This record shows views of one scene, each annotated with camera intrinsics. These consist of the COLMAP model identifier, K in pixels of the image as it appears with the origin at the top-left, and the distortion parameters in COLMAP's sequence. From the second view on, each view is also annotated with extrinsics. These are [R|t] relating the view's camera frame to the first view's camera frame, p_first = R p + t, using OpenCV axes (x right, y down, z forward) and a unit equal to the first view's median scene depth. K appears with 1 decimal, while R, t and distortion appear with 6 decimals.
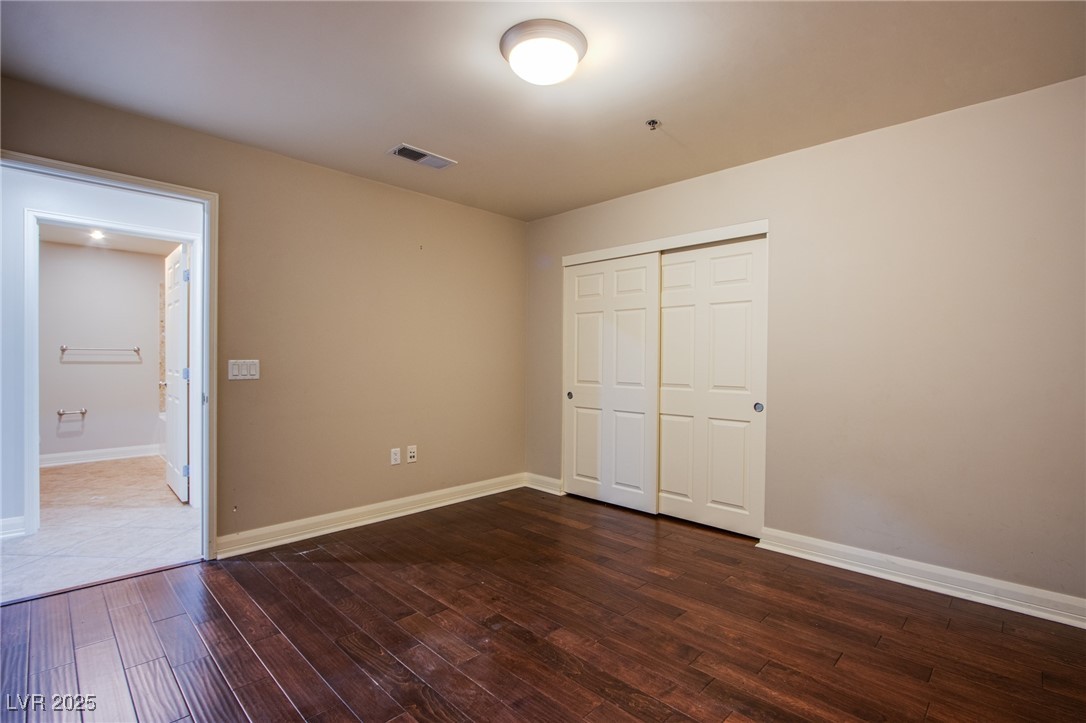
lens RADIAL K [[493.6, 0, 534.2], [0, 493.6, 365.2], [0, 0, 1]] dist [-0.013808, -0.001409]
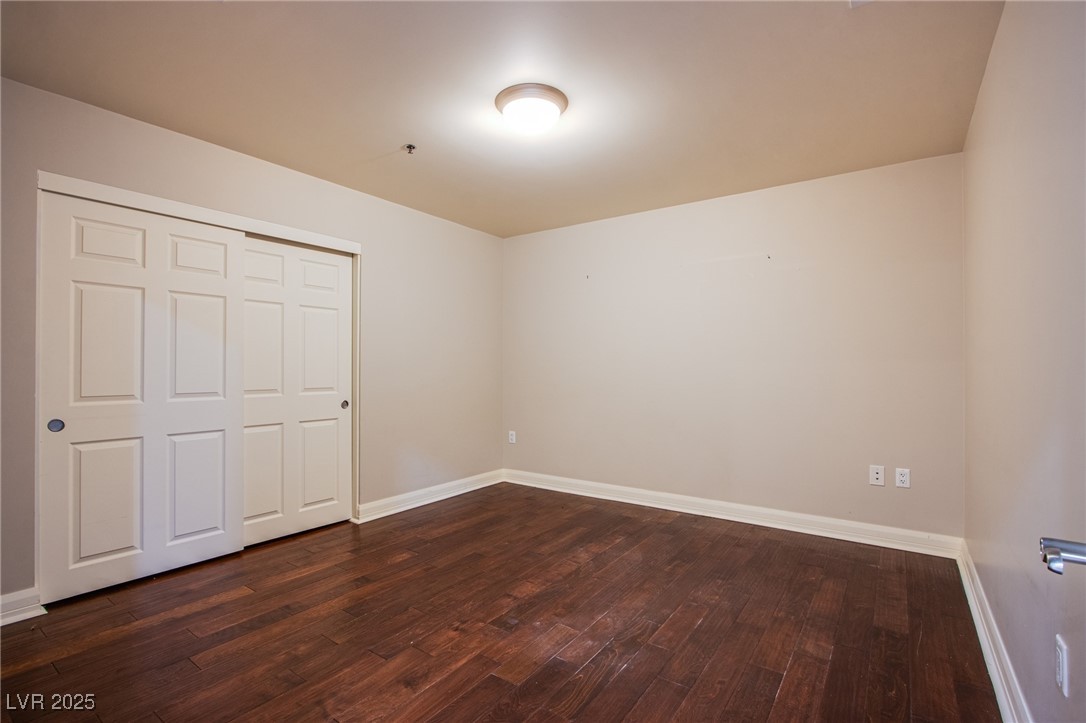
lens RADIAL K [[493.6, 0, 537.8], [0, 493.6, 361.4], [0, 0, 1]] dist [-0.013808, -0.001409]
pose [[-0.149048, 0.006436, 0.988809, -0.867184], [0.005613, 0.999968, -0.005663, -0.006557], [-0.988814, 0.004707, -0.149080, 0.859389]]
